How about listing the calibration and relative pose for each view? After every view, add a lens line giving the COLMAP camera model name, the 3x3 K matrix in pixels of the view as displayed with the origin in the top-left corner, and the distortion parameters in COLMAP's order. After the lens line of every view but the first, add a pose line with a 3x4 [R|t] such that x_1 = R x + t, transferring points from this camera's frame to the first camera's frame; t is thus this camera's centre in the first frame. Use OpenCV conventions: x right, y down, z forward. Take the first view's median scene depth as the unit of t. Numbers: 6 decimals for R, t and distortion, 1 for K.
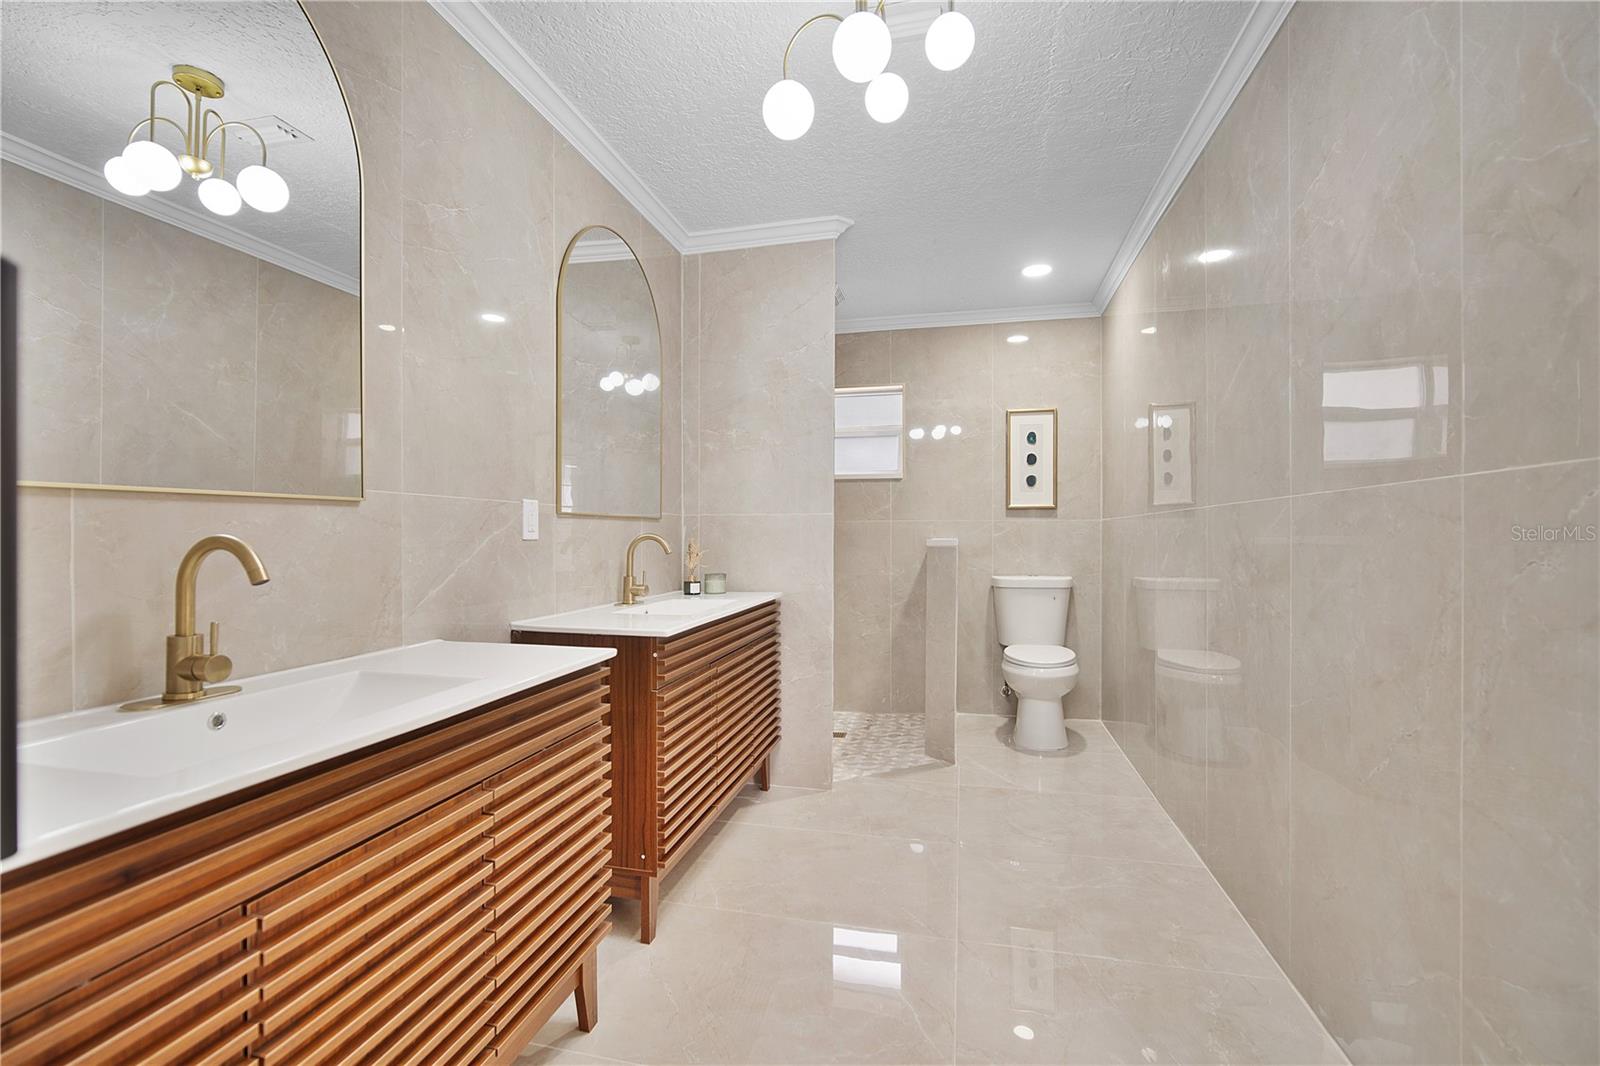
lens RADIAL K [[732.6, 0, 789.8], [0, 732.6, 533.5], [0, 0, 1]] dist [-0.005125, 0.001378]
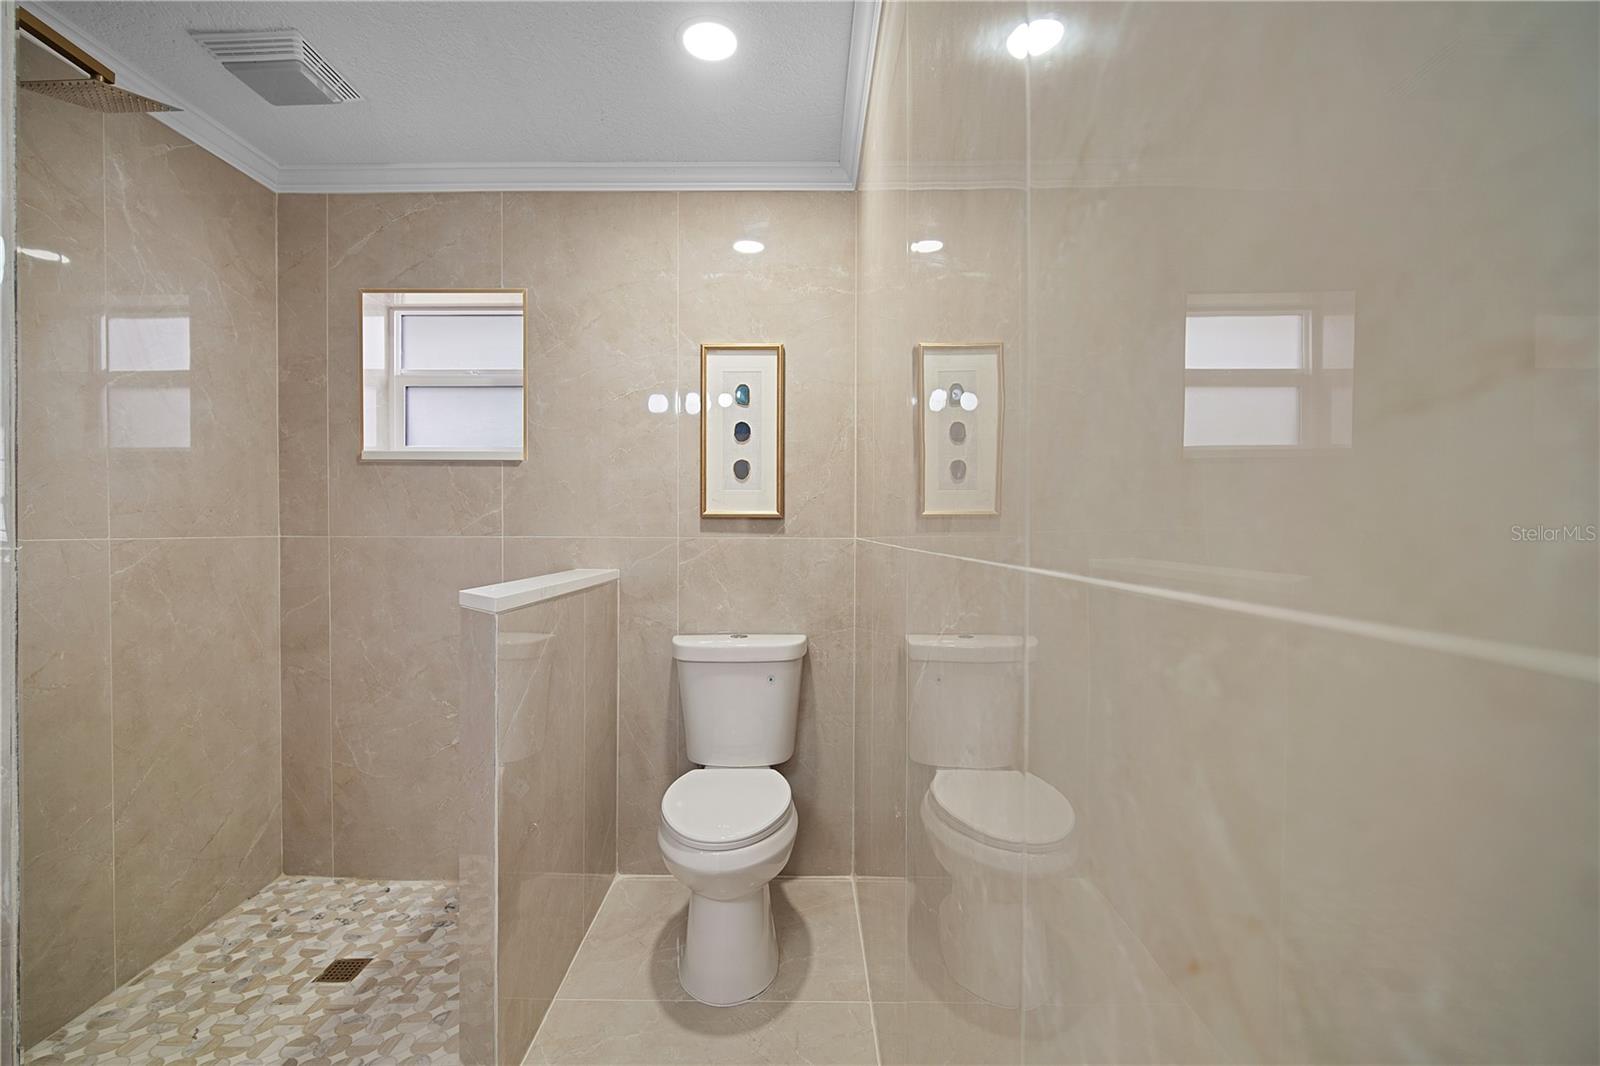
lens RADIAL K [[732.6, 0, 801.5], [0, 732.6, 536.3], [0, 0, 1]] dist [-0.005125, 0.001378]
pose [[0.972681, -0.002045, 0.232135, 0.245691], [-0.001239, 0.999901, 0.013998, -0.027723], [-0.232141, -0.013903, 0.972583, 0.434518]]
